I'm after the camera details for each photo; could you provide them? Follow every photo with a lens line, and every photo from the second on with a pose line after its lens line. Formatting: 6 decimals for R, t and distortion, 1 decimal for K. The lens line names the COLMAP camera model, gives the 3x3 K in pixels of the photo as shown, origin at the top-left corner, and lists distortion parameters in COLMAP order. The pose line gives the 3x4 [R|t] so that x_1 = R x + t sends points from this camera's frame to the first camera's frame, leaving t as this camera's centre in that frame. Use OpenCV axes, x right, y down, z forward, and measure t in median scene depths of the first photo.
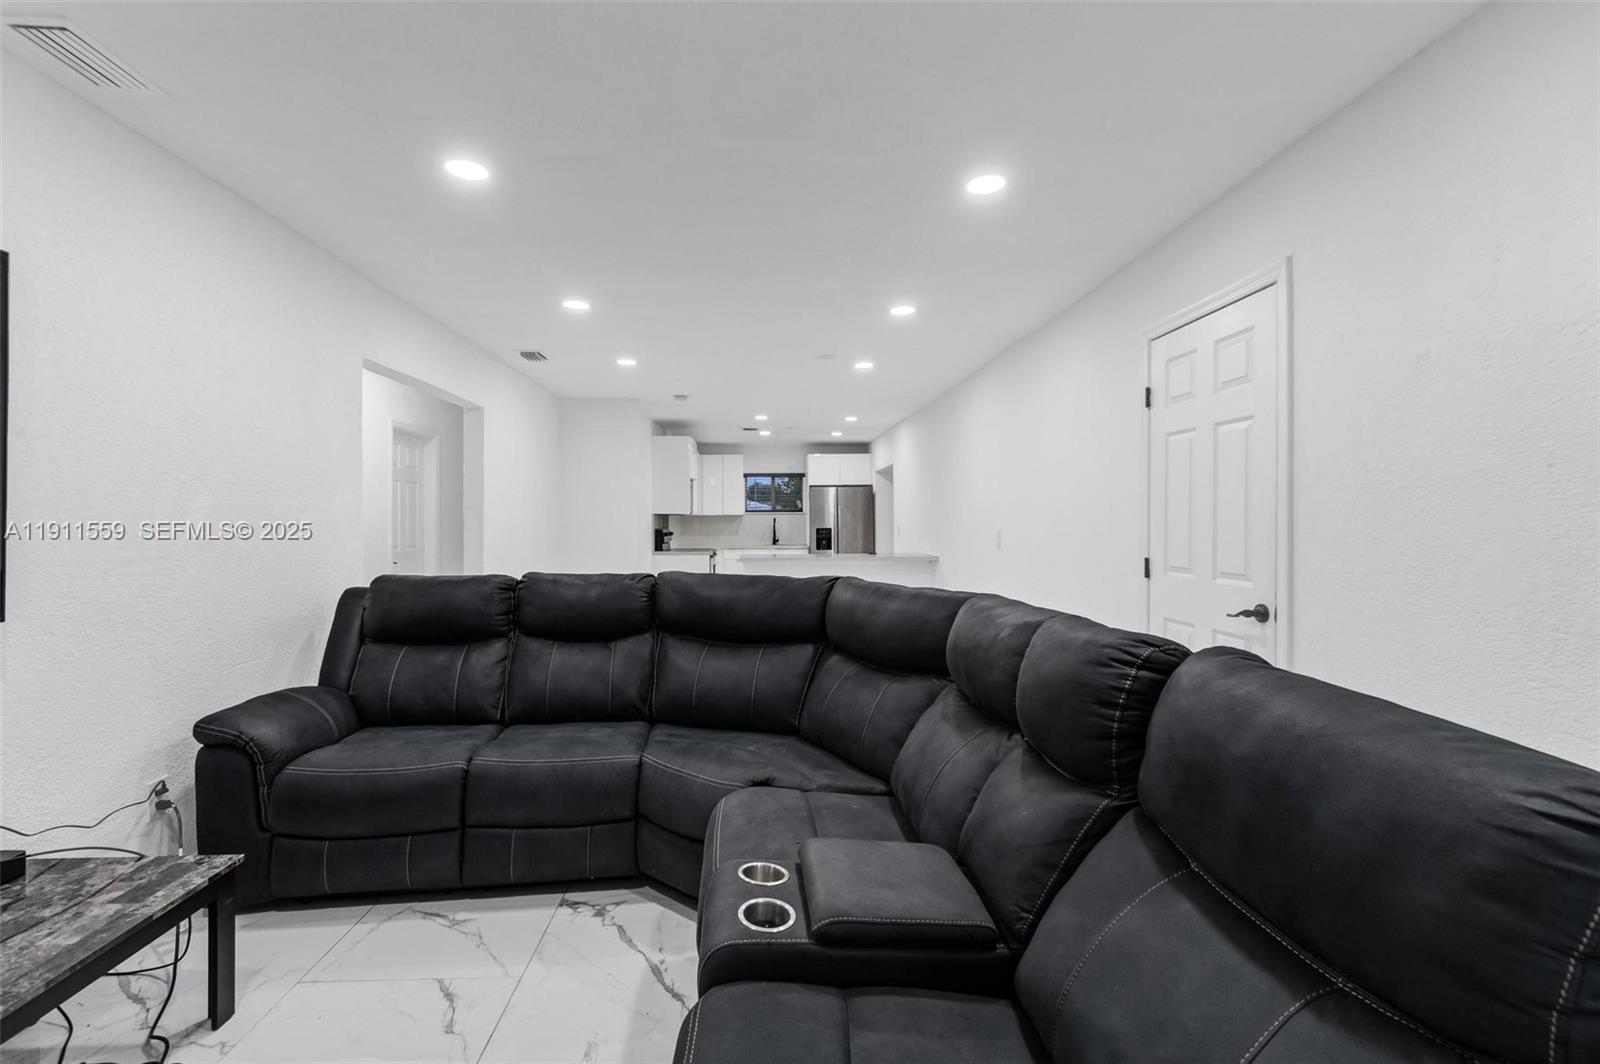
lens RADIAL K [[693.9, 0, 796.3], [0, 693.9, 525.3], [0, 0, 1]] dist [-0.000578, -0.000192]
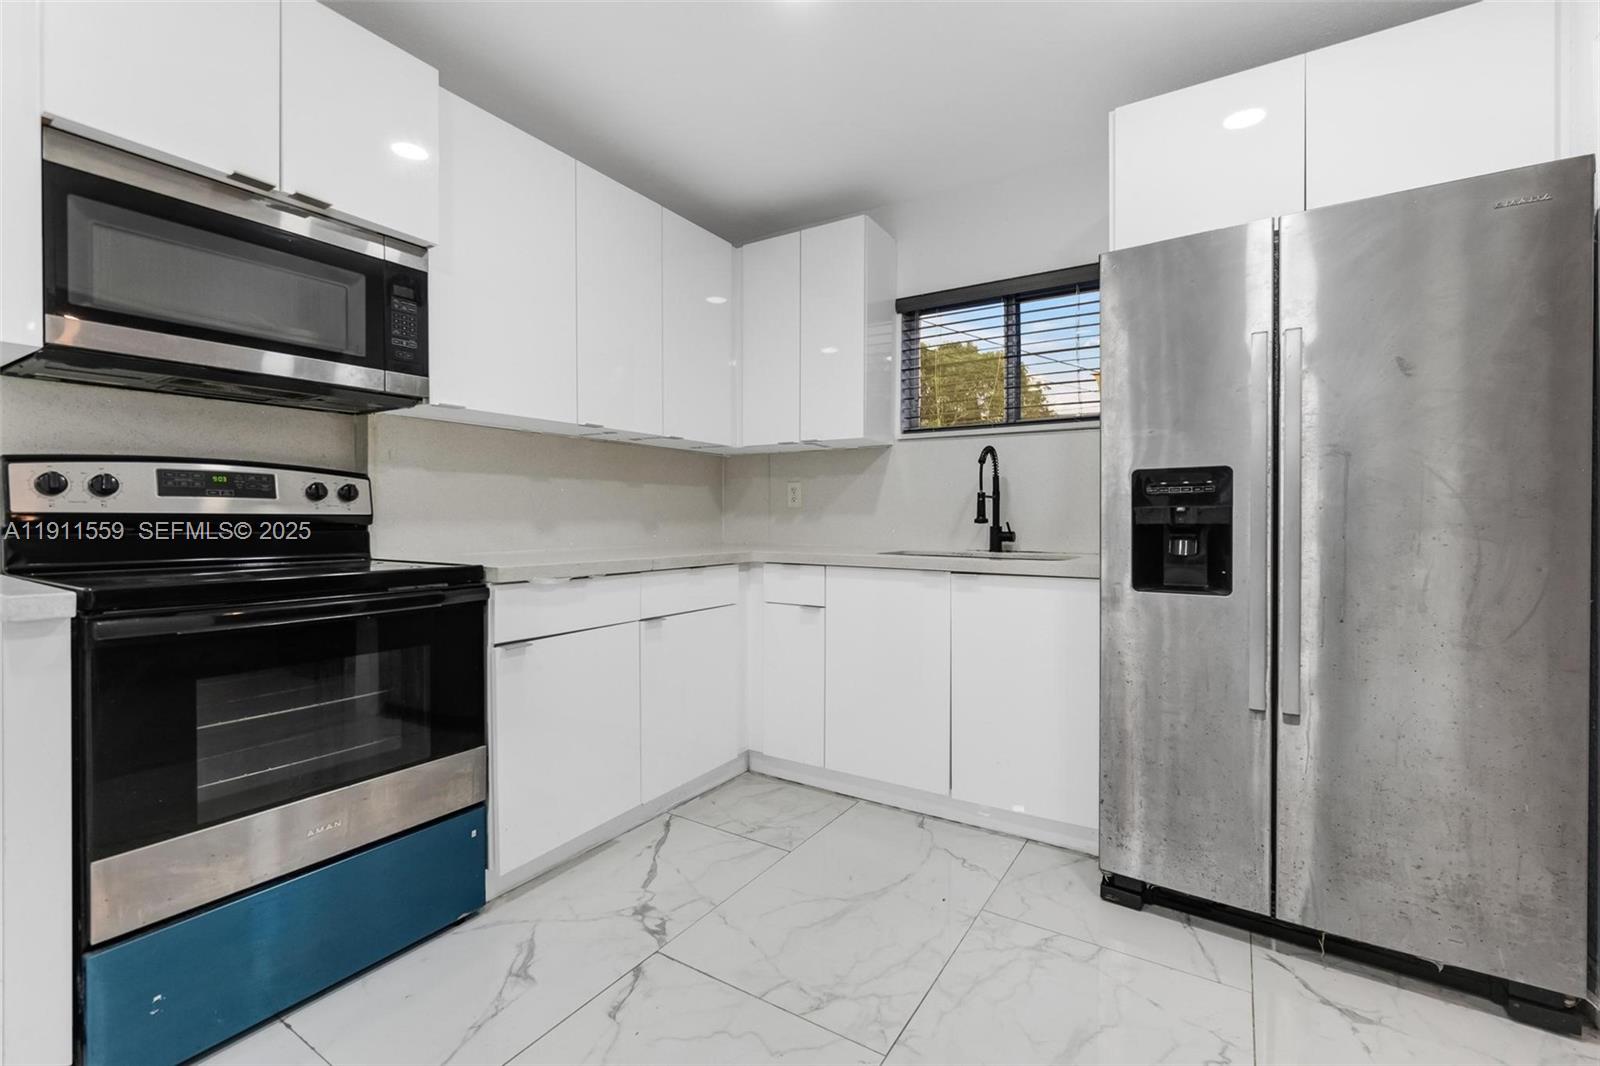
lens RADIAL K [[697.0, 0, 789.3], [0, 697.0, 528.4], [0, 0, 1]] dist [-0.003487, -0.000424]
pose [[0.800949, 0.012678, -0.598599, 0.063870], [-0.003161, 0.999851, 0.016947, 0.015922], [0.598725, -0.011682, 0.800870, 0.774485]]
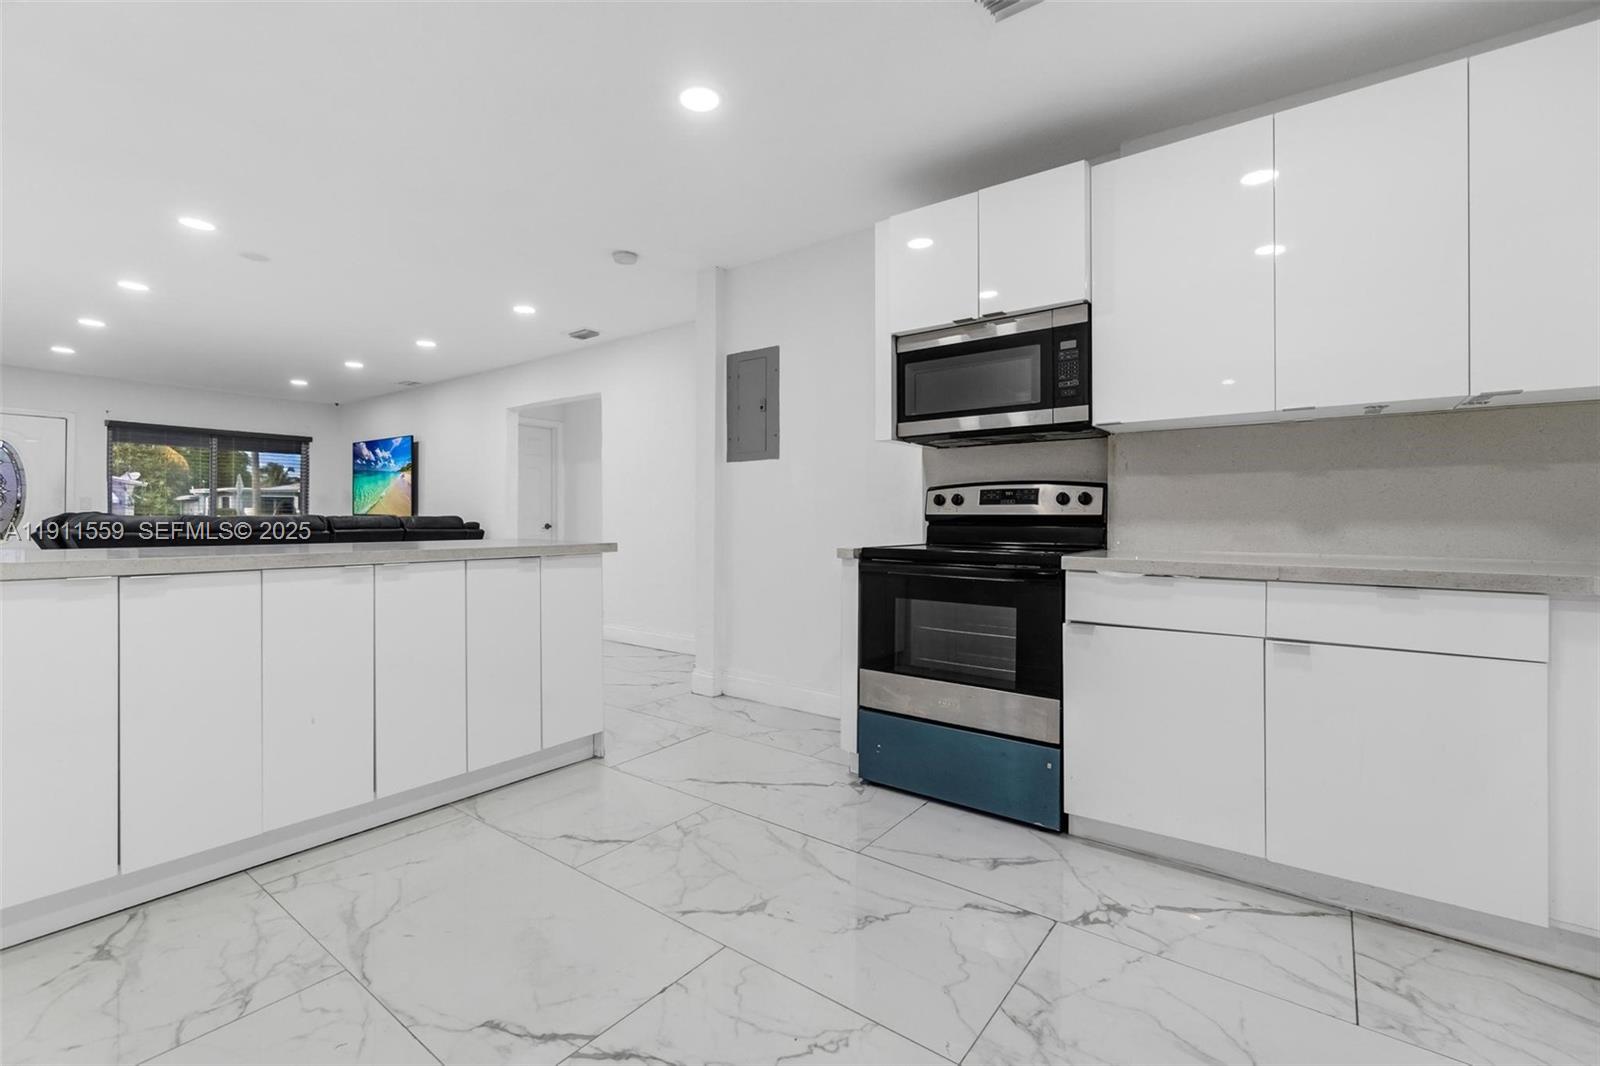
lens RADIAL K [[709.1, 0, 790.4], [0, 709.1, 519.6], [0, 0, 1]] dist [0.004654, 0.000416]
pose [[-0.662905, 0.000969, -0.748703, 0.118802], [-0.001495, 0.999995, 0.002618, 0.017033], [0.748702, 0.002855, -0.662901, 0.949958]]
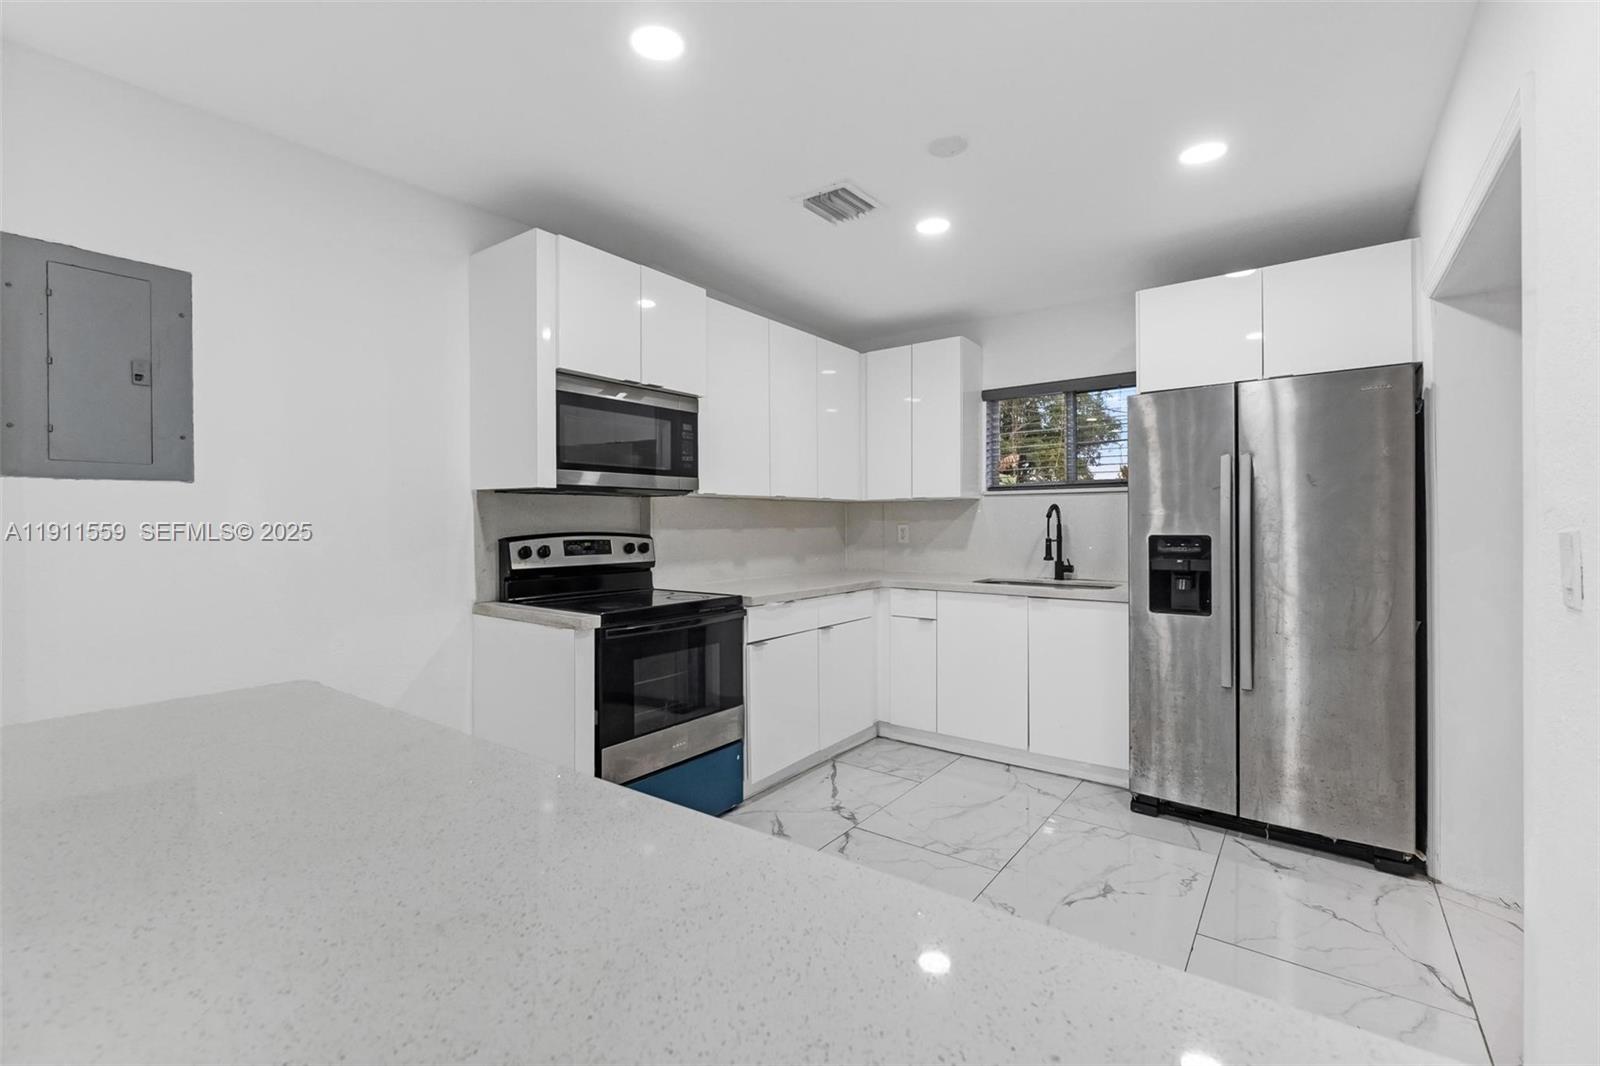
lens RADIAL K [[697.0, 0, 789.3], [0, 697.0, 528.4], [0, 0, 1]] dist [-0.003487, -0.000424]
pose [[0.751207, 0.005649, -0.660043, 0.102980], [0.002204, 0.999936, 0.011068, -0.002334], [0.660064, -0.009769, 0.751146, 0.665624]]
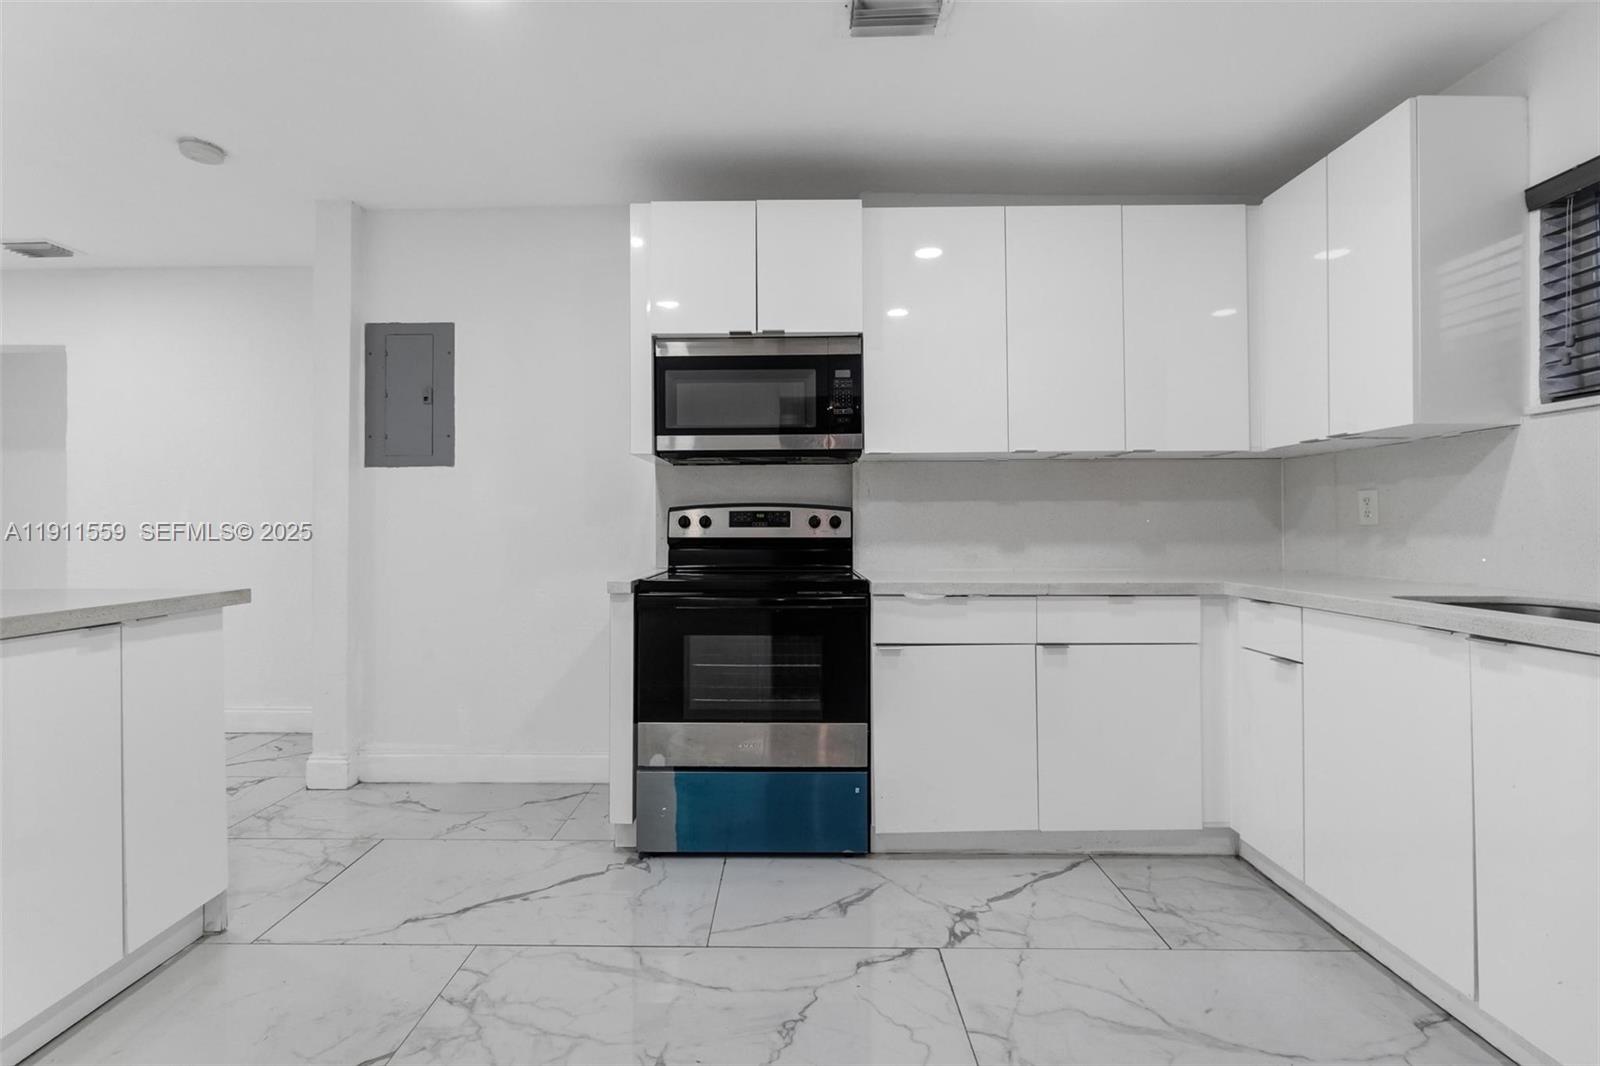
lens RADIAL K [[706.6, 0, 788.8], [0, 706.6, 520.5], [0, 0, 1]] dist [-0.001494, 0.000065]
pose [[-0.081657, -0.009101, -0.996619, 0.122939], [0.003987, 0.999947, -0.009458, 0.011698], [0.996652, -0.004746, -0.081617, 0.861260]]
